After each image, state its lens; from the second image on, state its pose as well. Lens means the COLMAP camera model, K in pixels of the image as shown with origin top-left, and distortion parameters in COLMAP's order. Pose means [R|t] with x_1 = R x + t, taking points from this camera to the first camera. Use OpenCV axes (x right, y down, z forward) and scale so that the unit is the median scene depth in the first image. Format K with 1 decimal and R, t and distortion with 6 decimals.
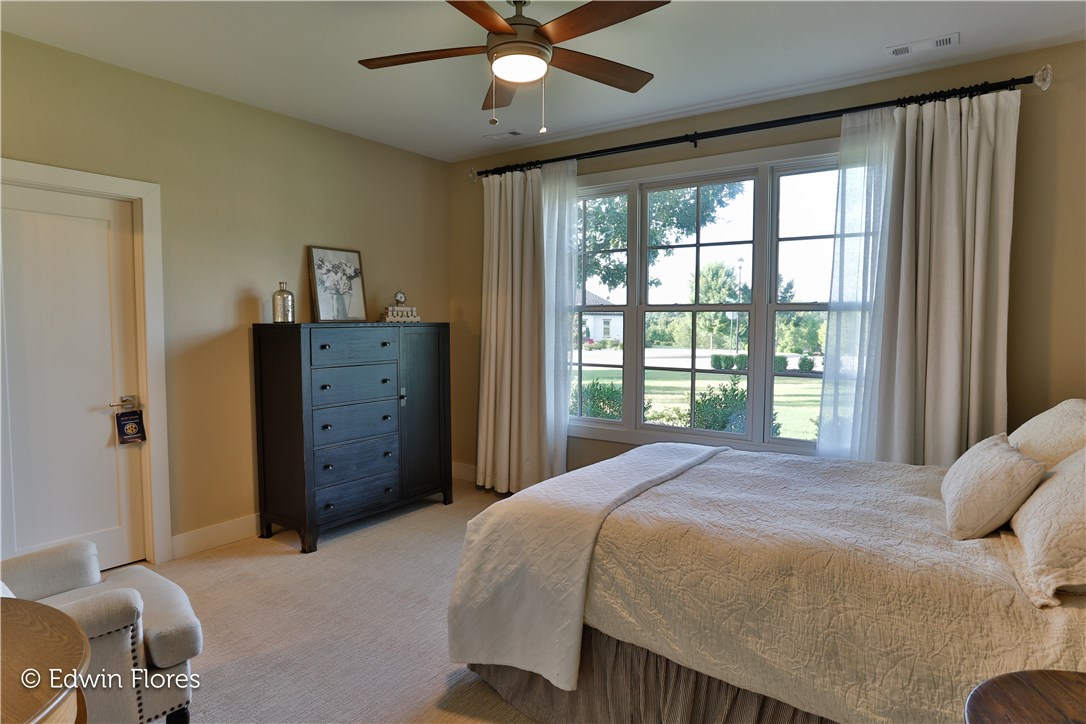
lens RADIAL K [[618.3, 0, 543.0], [0, 618.3, 362.0], [0, 0, 1]] dist [0.000121, 0.000432]
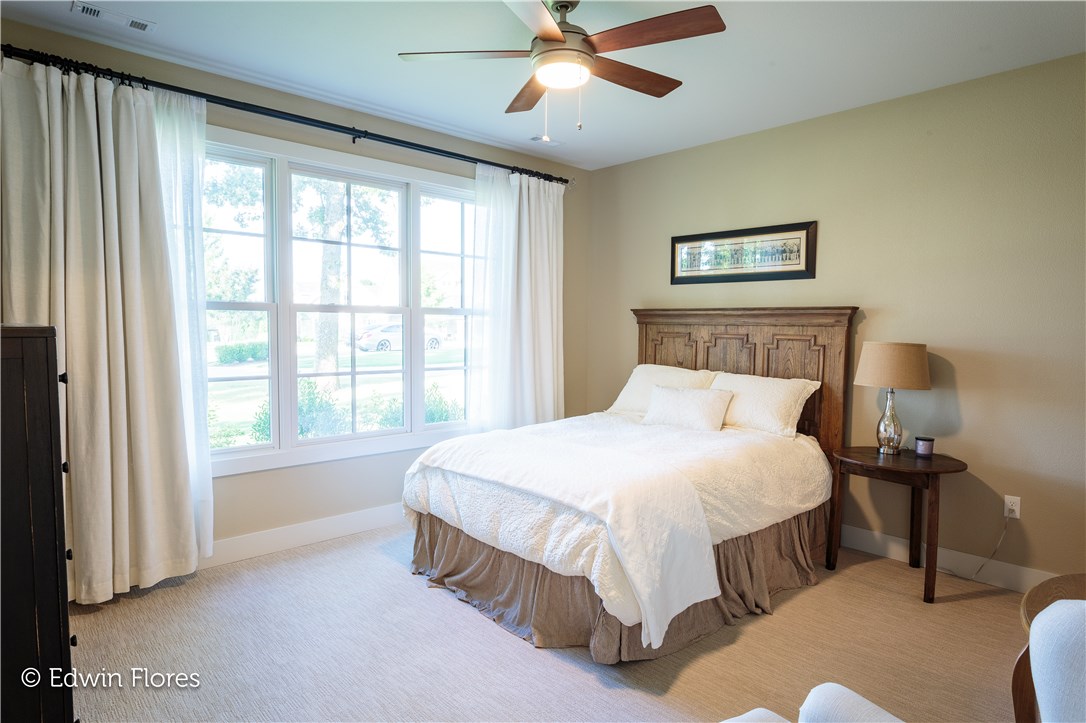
lens RADIAL K [[609.2, 0, 543.0], [0, 609.2, 361.5], [0, 0, 1]] dist [0.000366, 0.000138]
pose [[0.233398, -0.056676, 0.970728, -0.669119], [0.057271, 0.997368, 0.044461, -0.031414], [-0.970693, 0.045217, 0.236029, 0.527770]]
